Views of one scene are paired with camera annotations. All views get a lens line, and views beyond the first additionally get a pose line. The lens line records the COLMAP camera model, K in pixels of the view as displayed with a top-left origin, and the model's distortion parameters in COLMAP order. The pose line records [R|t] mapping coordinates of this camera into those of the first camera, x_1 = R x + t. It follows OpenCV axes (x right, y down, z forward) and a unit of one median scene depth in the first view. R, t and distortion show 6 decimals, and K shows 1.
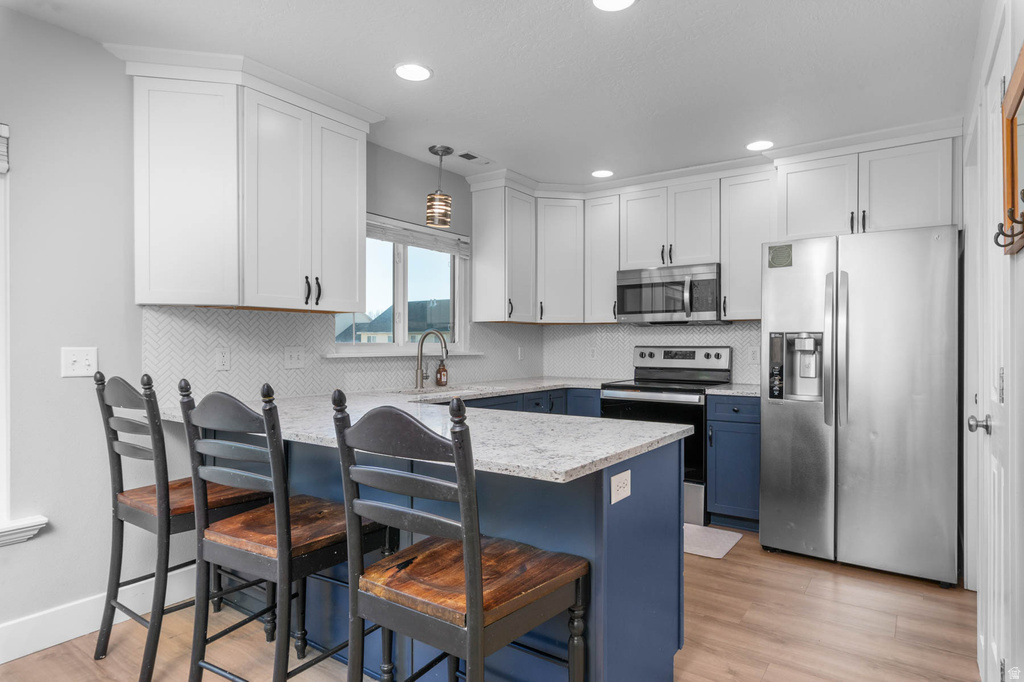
lens RADIAL K [[575.9, 0, 540.4], [0, 575.9, 342.8], [0, 0, 1]] dist [-0.008024, 0.002244]
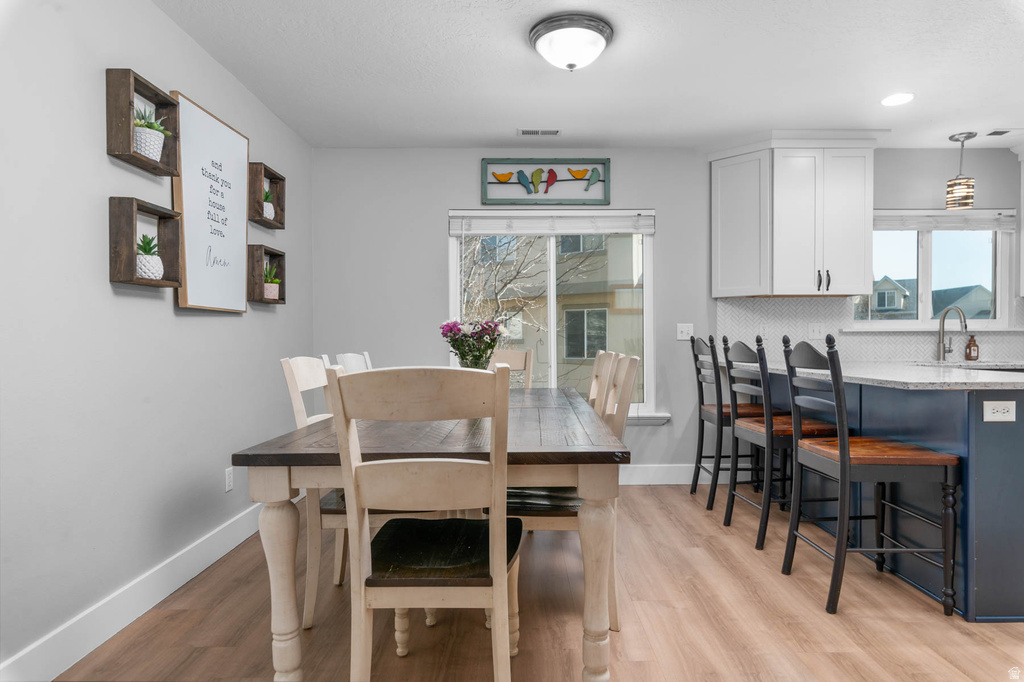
lens RADIAL K [[603.6, 0, 518.1], [0, 603.6, 349.0], [0, 0, 1]] dist [-0.002558, 0.002341]
pose [[0.555941, 0.009639, -0.831166, 0.329687], [0.006568, 0.999851, 0.015988, 0.037290], [0.831196, -0.014347, 0.555795, -0.334937]]
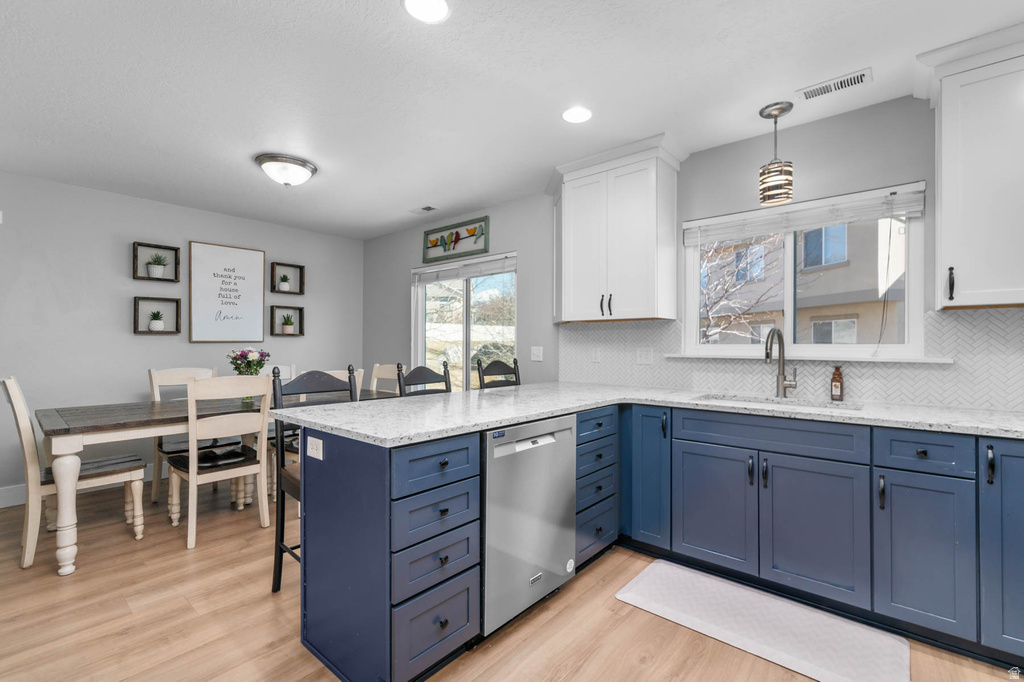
lens RADIAL K [[451.1, 0, 517.5], [0, 451.1, 342.2], [0, 0, 1]] dist [0.002162, -0.000317]
pose [[-0.117790, -0.007874, -0.993007, 0.561178], [-0.000934, 0.999969, -0.007818, 0.003153], [0.993038, 0.000007, -0.117793, 0.778284]]
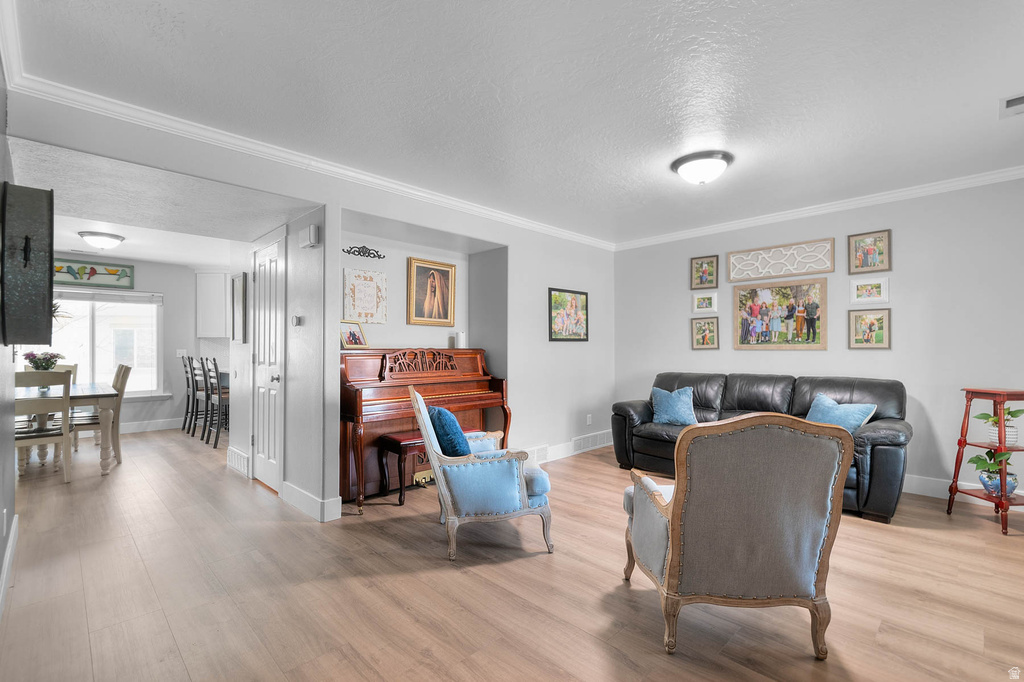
lens RADIAL K [[451.1, 0, 514.0], [0, 451.1, 346.8], [0, 0, 1]] dist [0.002162, -0.000317]
pose [[0.979948, -0.016251, -0.198591, 1.290626], [0.015212, 0.999861, -0.006756, 0.027648], [0.198673, 0.003599, 0.980059, -0.982523]]
